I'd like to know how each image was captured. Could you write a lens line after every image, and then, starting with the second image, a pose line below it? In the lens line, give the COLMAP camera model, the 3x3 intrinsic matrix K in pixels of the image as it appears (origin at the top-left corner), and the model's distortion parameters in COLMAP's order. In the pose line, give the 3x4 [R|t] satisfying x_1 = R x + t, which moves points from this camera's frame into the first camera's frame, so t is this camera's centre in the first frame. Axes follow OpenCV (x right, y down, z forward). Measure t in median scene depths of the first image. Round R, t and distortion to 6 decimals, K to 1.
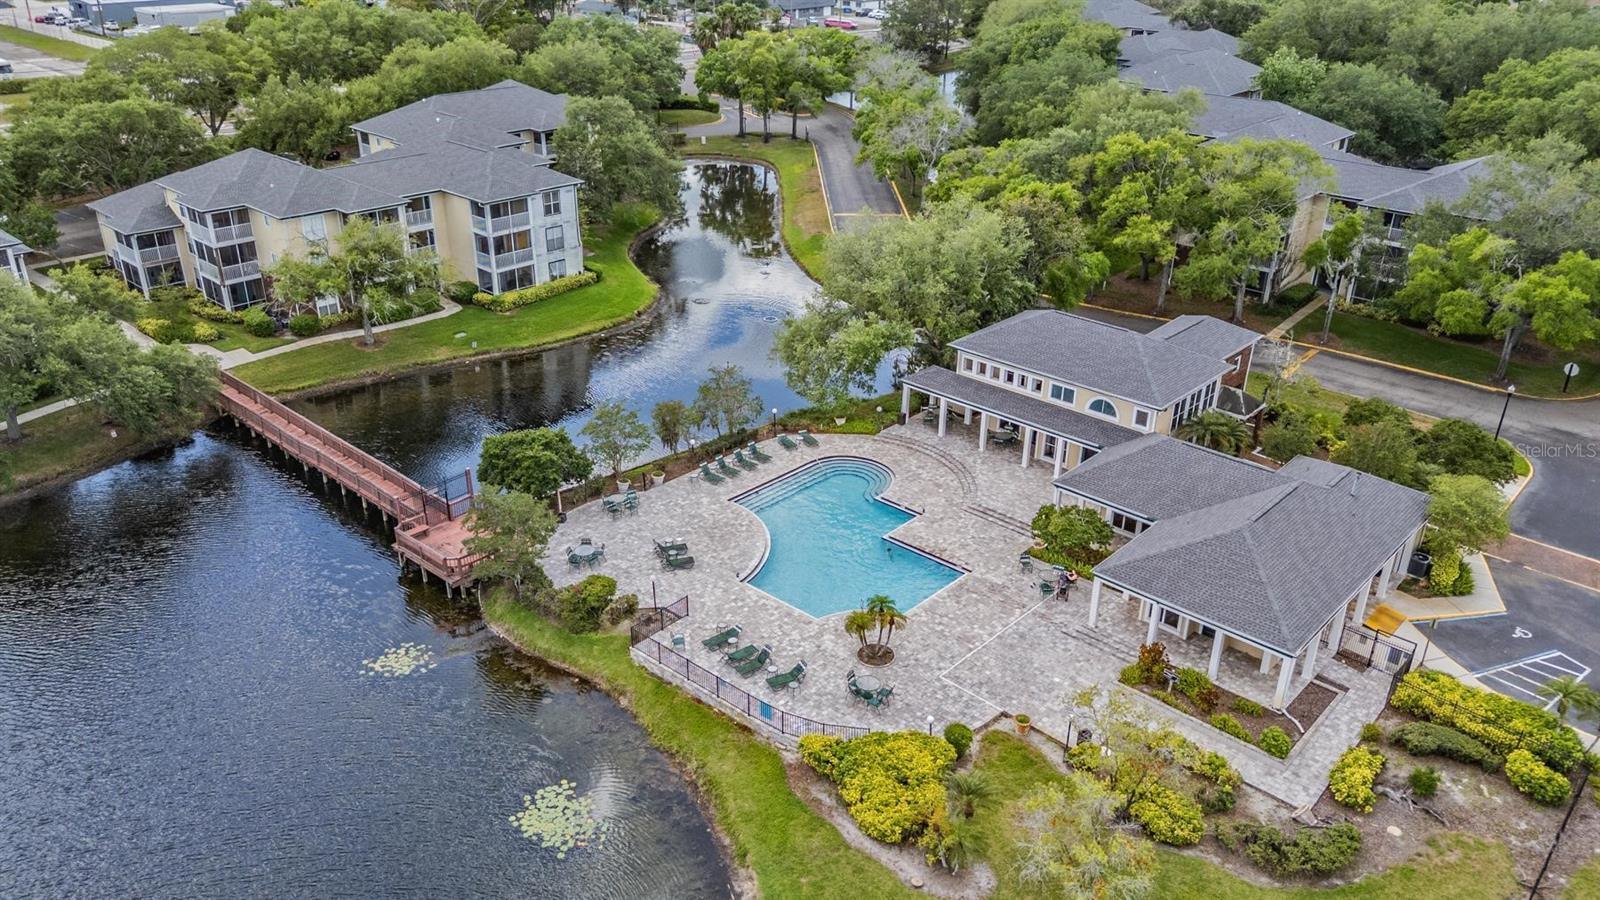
lens RADIAL K [[1164.4, 0, 799.8], [0, 1164.4, 458.9], [0, 0, 1]] dist [0.078782, -0.098793]
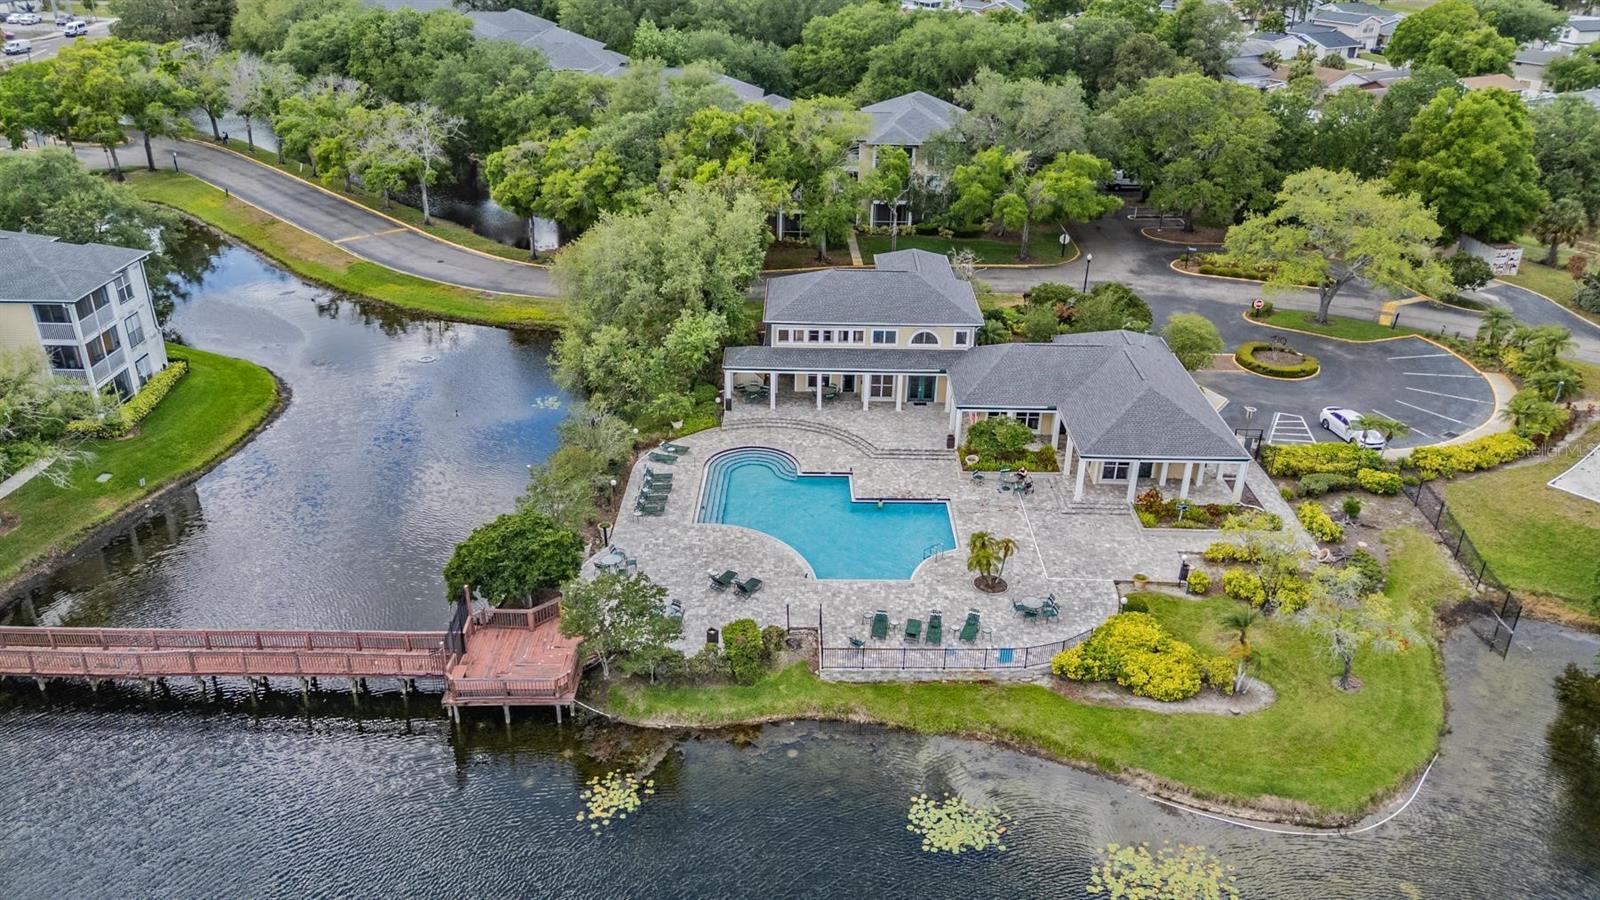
lens RADIAL K [[1164.4, 0, 799.8], [0, 1164.4, 458.9], [0, 0, 1]] dist [0.078782, -0.098793]
pose [[0.739685, -0.302469, 0.601147, -0.536848], [0.293026, 0.948931, 0.116902, -0.097927], [-0.605806, 0.089681, 0.790542, 0.170186]]
